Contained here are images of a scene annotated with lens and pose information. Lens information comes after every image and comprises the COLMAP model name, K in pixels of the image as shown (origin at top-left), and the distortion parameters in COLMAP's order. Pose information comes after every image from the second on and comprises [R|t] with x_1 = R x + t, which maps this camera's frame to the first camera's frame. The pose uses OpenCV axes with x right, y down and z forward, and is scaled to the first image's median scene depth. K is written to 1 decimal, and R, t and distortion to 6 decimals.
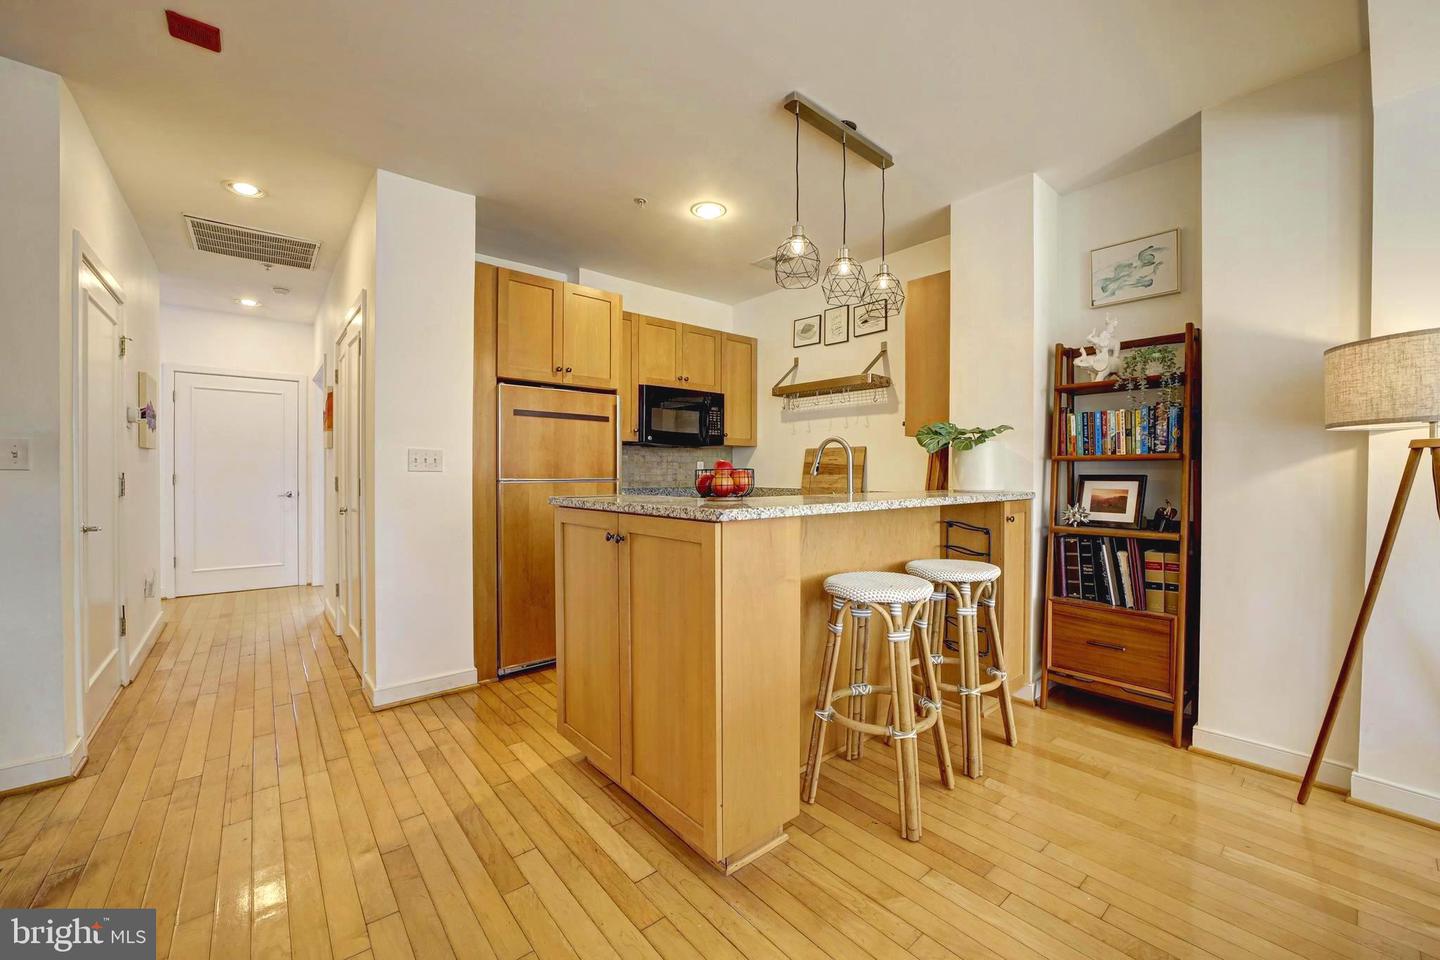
lens RADIAL K [[565.3, 0, 727.9], [0, 565.3, 489.8], [0, 0, 1]] dist [-0.029294, 0.005275]
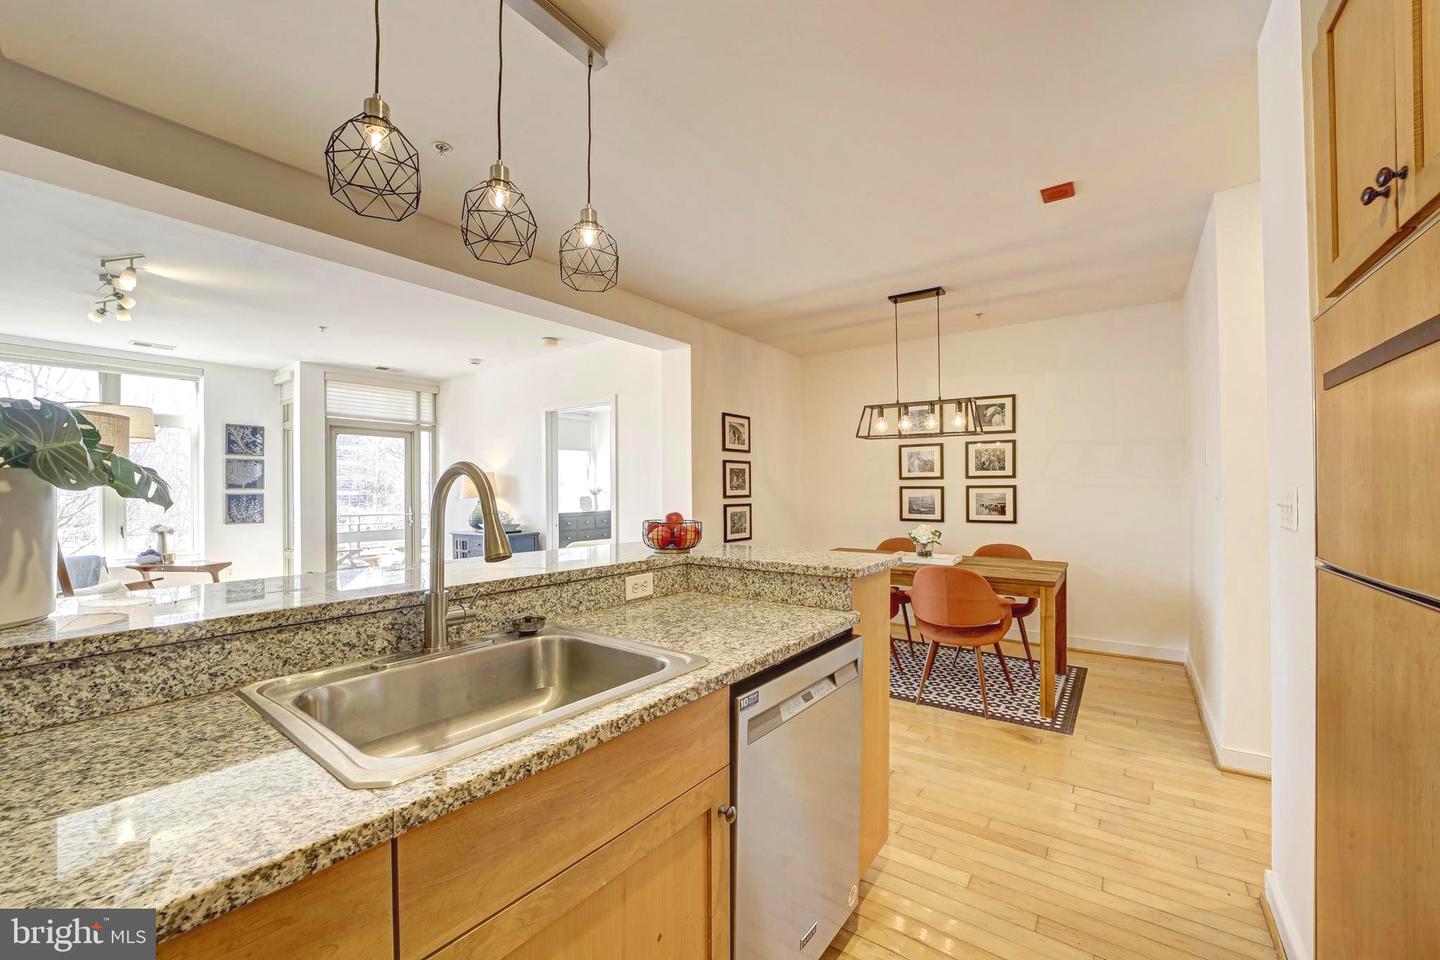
lens RADIAL K [[565.3, 0, 708.3], [0, 565.3, 488.1], [0, 0, 1]] dist [-0.029294, 0.005275]
pose [[-0.979631, 0.002903, -0.200785, 0.104449], [-0.001761, 0.999733, 0.023047, -0.085628], [0.200799, 0.022931, -0.979364, 1.425004]]
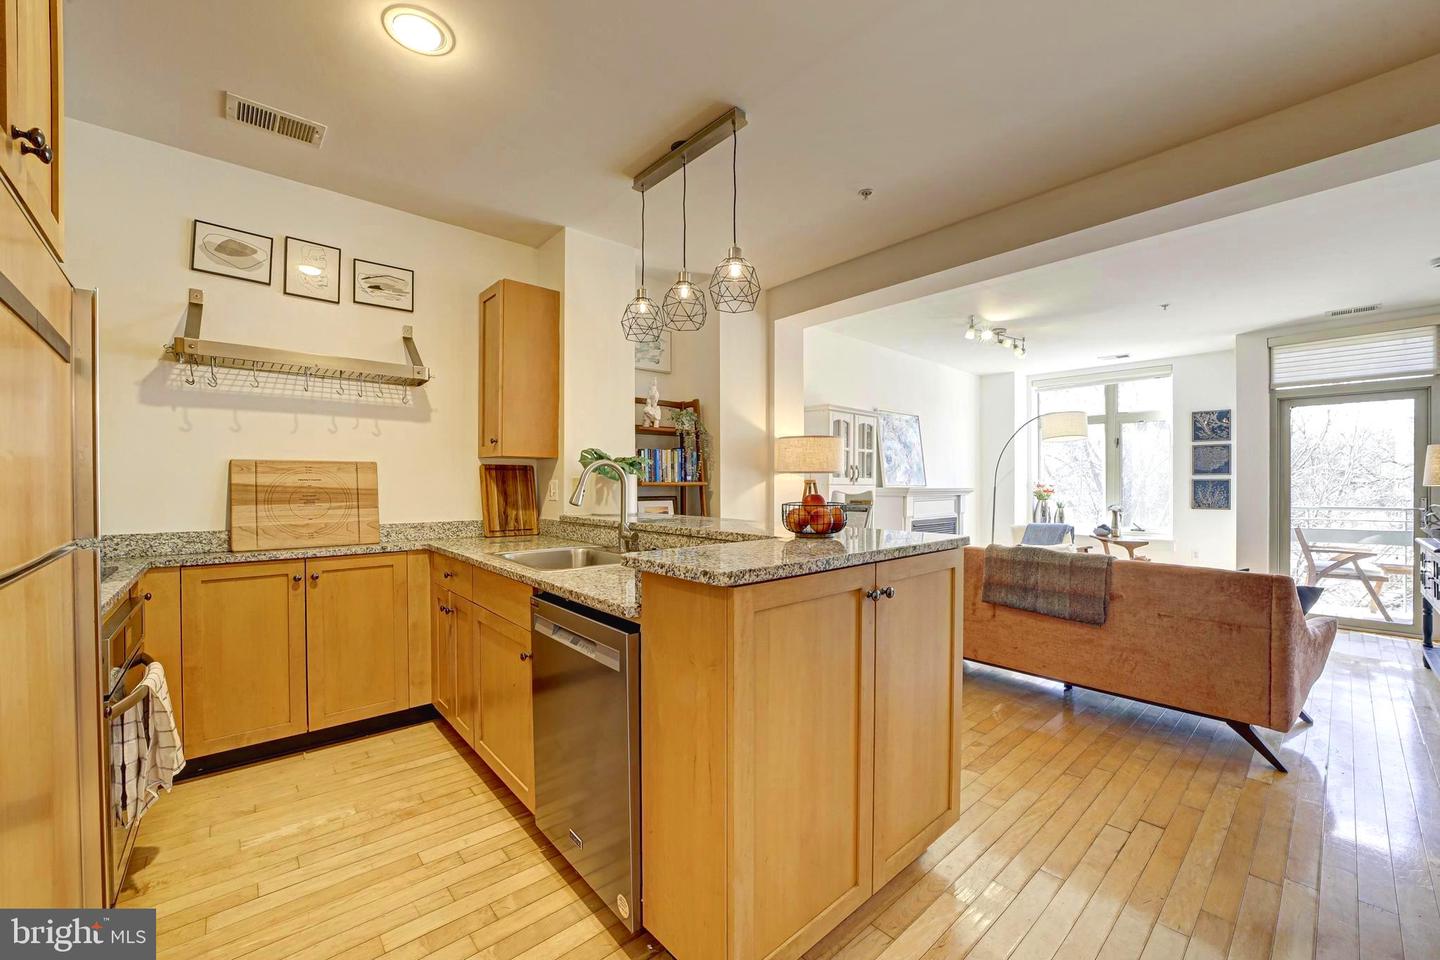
lens RADIAL K [[565.3, 0, 735.1], [0, 565.3, 485.3], [0, 0, 1]] dist [-0.029294, 0.005275]
pose [[-0.027737, -0.004661, 0.999604, -0.671693], [0.030923, 0.999507, 0.005518, -0.054731], [-0.999137, 0.031064, -0.027579, 0.814312]]
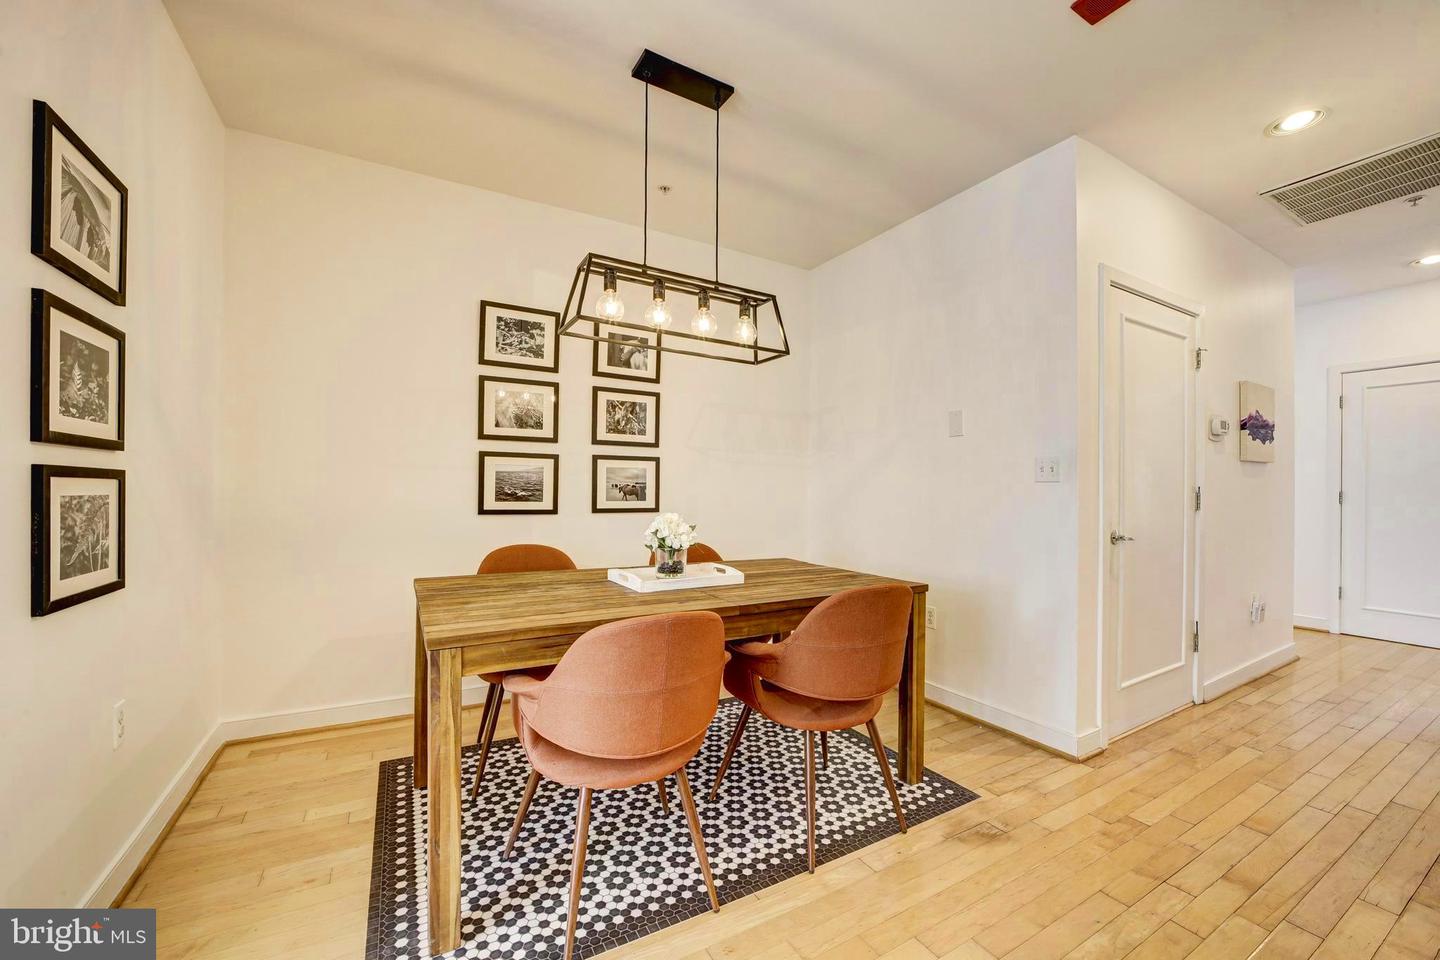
lens RADIAL K [[565.3, 0, 729.0], [0, 565.3, 489.9], [0, 0, 1]] dist [-0.029294, 0.005275]
pose [[-0.179928, -0.004729, -0.983668, 0.026987], [-0.035425, 0.999371, 0.001675, 0.002914], [0.983042, 0.035148, -0.179982, 0.353052]]
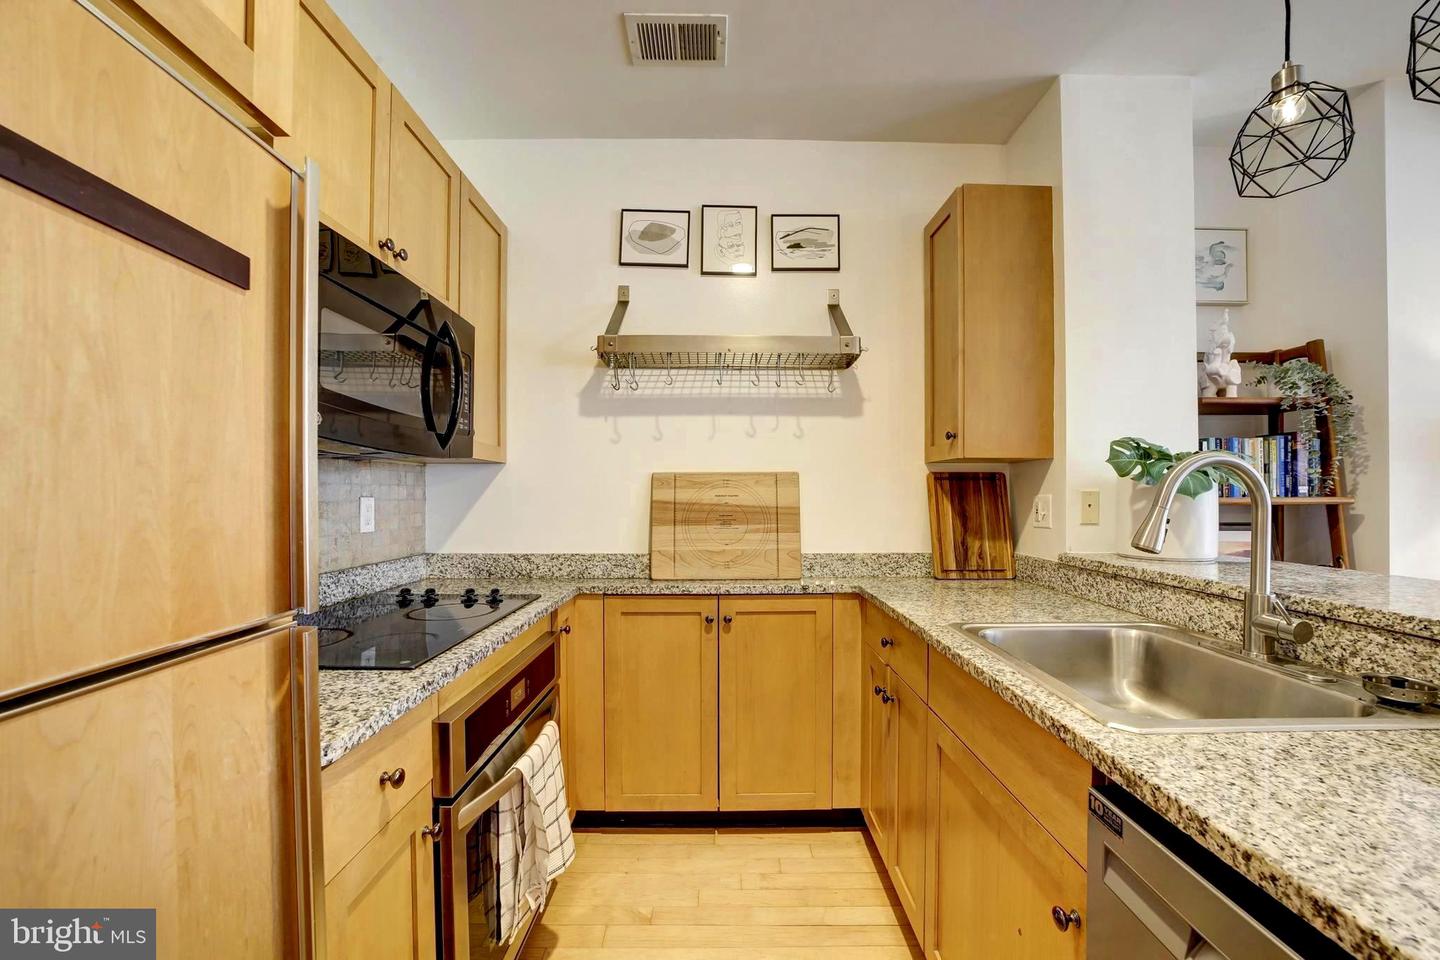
lens RADIAL K [[565.3, 0, 736.8], [0, 565.3, 496.9], [0, 0, 1]] dist [-0.029294, 0.005275]
pose [[0.635372, -0.005903, 0.772184, -0.309500], [0.026957, 0.999531, -0.014540, -0.067423], [-0.771736, 0.030054, 0.635233, 0.997957]]
